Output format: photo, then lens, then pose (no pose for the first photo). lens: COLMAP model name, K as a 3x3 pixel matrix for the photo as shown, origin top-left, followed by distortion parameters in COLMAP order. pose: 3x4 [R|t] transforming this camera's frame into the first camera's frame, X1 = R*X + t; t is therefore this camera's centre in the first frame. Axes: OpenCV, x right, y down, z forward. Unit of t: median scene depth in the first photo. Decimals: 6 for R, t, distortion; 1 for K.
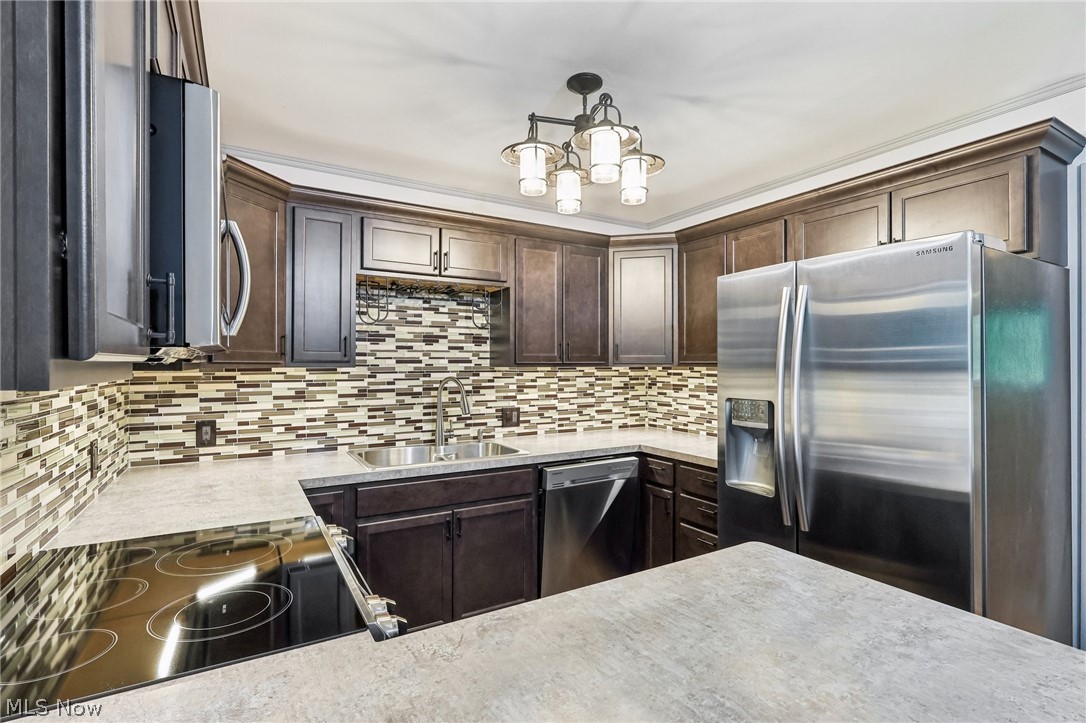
lens RADIAL K [[514.1, 0, 544.1], [0, 514.1, 362.7], [0, 0, 1]] dist [-0.003509, 0.001789]
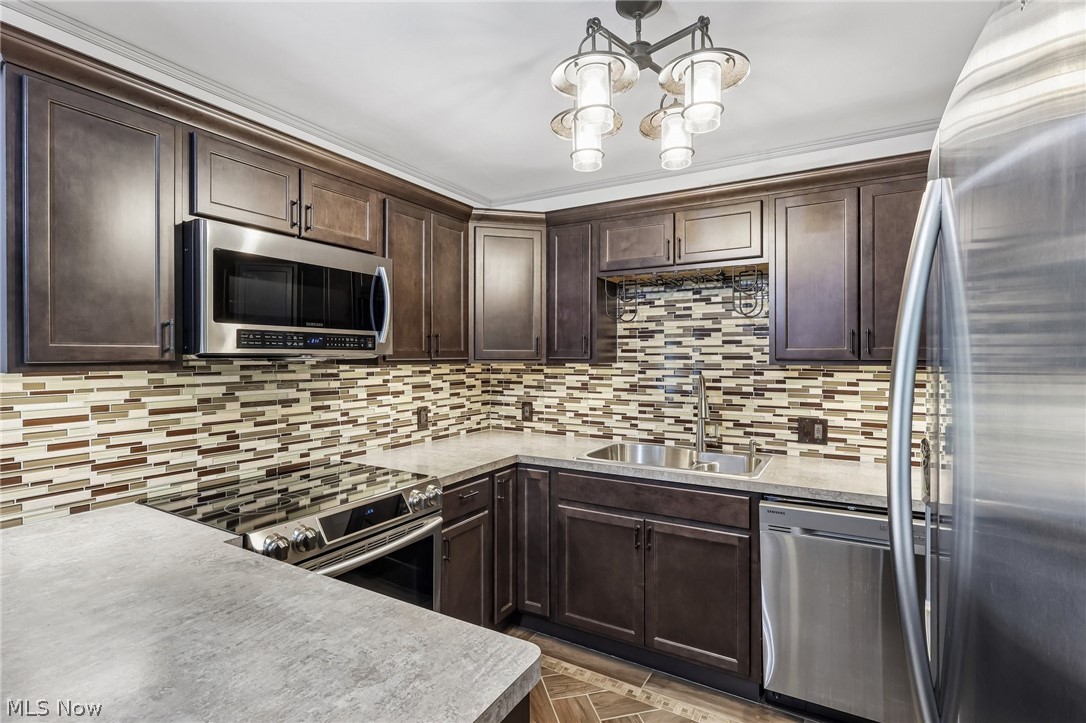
lens RADIAL K [[514.1, 0, 549.1], [0, 514.1, 357.0], [0, 0, 1]] dist [-0.003509, 0.001789]
pose [[0.491133, -0.000394, -0.871085, 0.476179], [0.001268, 0.999999, 0.000263, -0.004427], [0.871084, -0.001233, 0.491133, 0.345693]]
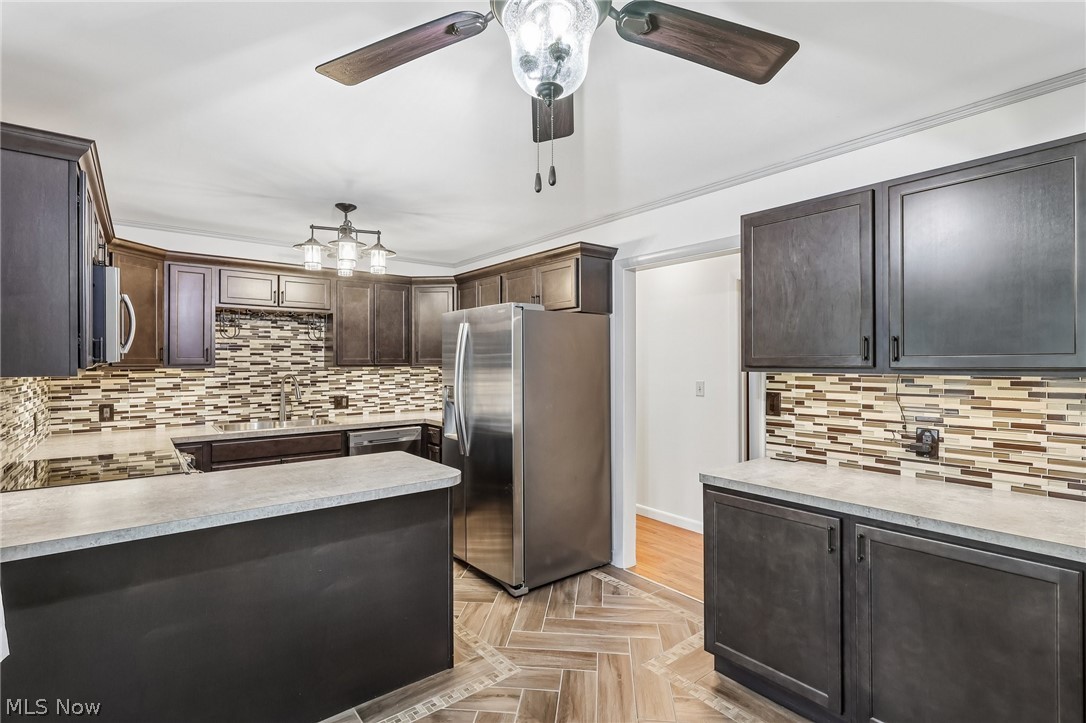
lens RADIAL K [[514.1, 0, 546.2], [0, 514.1, 360.6], [0, 0, 1]] dist [-0.003509, 0.001789]
pose [[0.990402, -0.001878, 0.138205, 0.356320], [0.001823, 0.999998, 0.000528, -0.011084], [-0.138206, -0.000271, 0.990403, -0.580371]]
